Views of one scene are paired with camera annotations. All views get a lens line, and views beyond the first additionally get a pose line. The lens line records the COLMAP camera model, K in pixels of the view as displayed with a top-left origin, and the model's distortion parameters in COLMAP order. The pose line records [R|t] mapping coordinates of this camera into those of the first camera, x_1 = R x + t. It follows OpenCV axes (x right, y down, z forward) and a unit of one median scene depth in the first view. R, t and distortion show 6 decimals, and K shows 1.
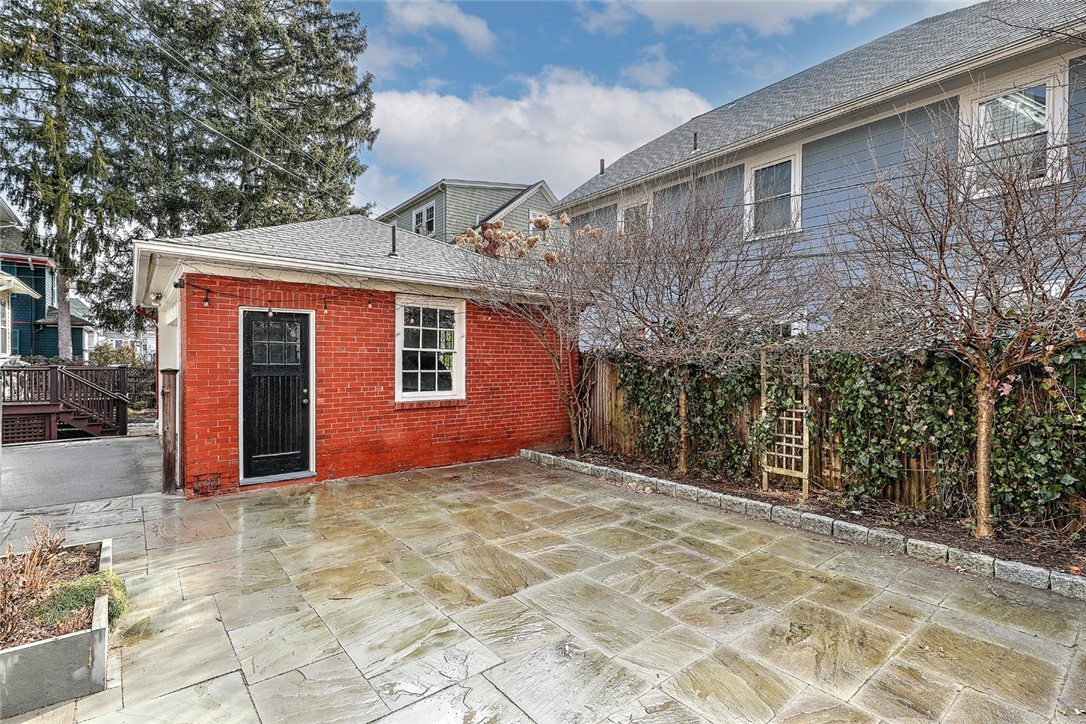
lens RADIAL K [[502.8, 0, 544.1], [0, 502.8, 363.1], [0, 0, 1]] dist [0.004960, 0.000001]
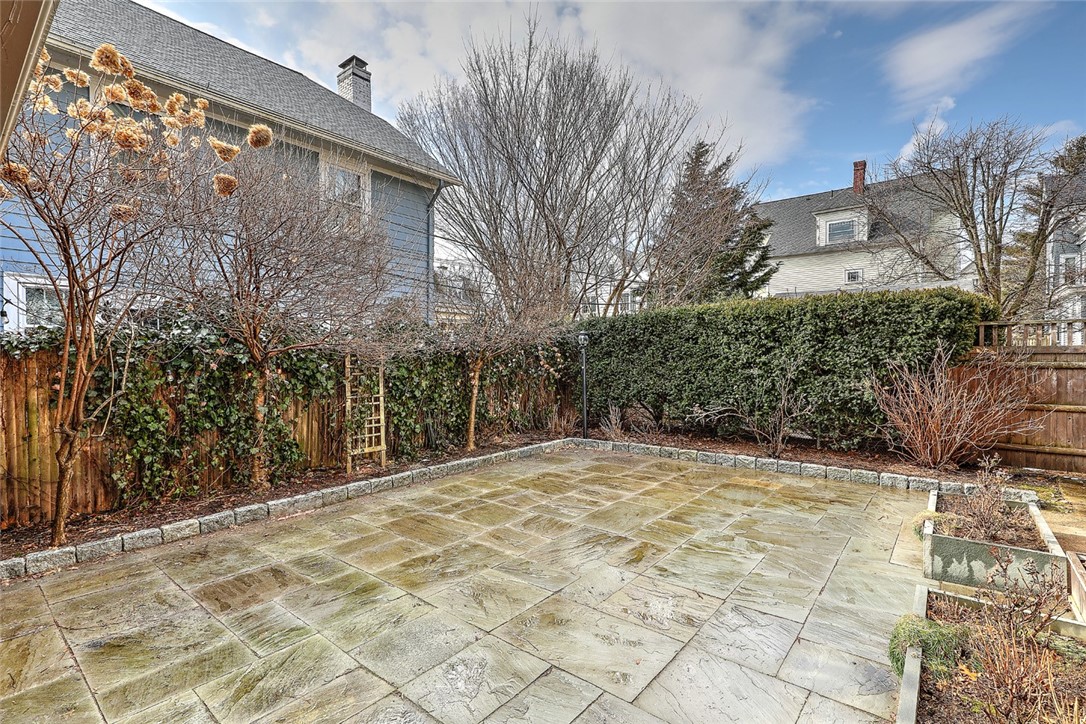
lens RADIAL K [[502.8, 0, 544.2], [0, 502.8, 357.8], [0, 0, 1]] dist [0.004960, 0.000001]
pose [[-0.196402, -0.013467, 0.980431, -0.782838], [0.003166, 0.999892, 0.014369, -0.012416], [-0.980518, 0.005926, -0.196338, 0.880709]]
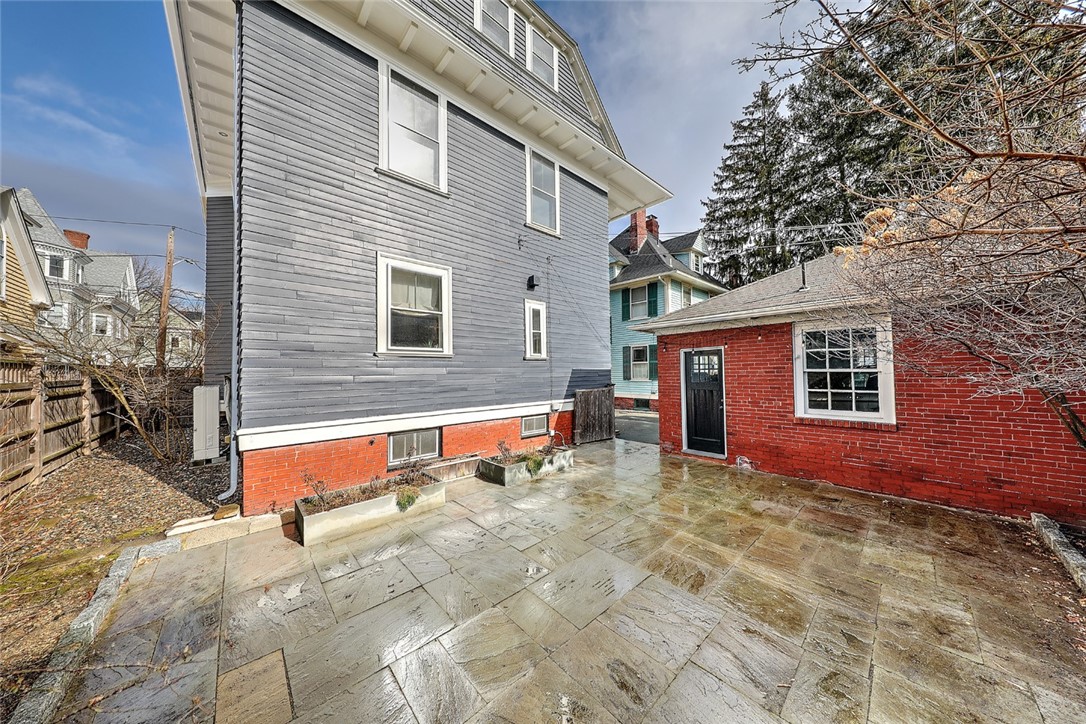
lens RADIAL K [[337.2, 0, 543.6], [0, 337.2, 368.0], [0, 0, 1]] dist [-0.002778, -0.000196]
pose [[0.049942, -0.020635, -0.998539, 0.561262], [0.009572, 0.999751, -0.020182, -0.029713], [0.998706, -0.008551, 0.050127, 0.483121]]
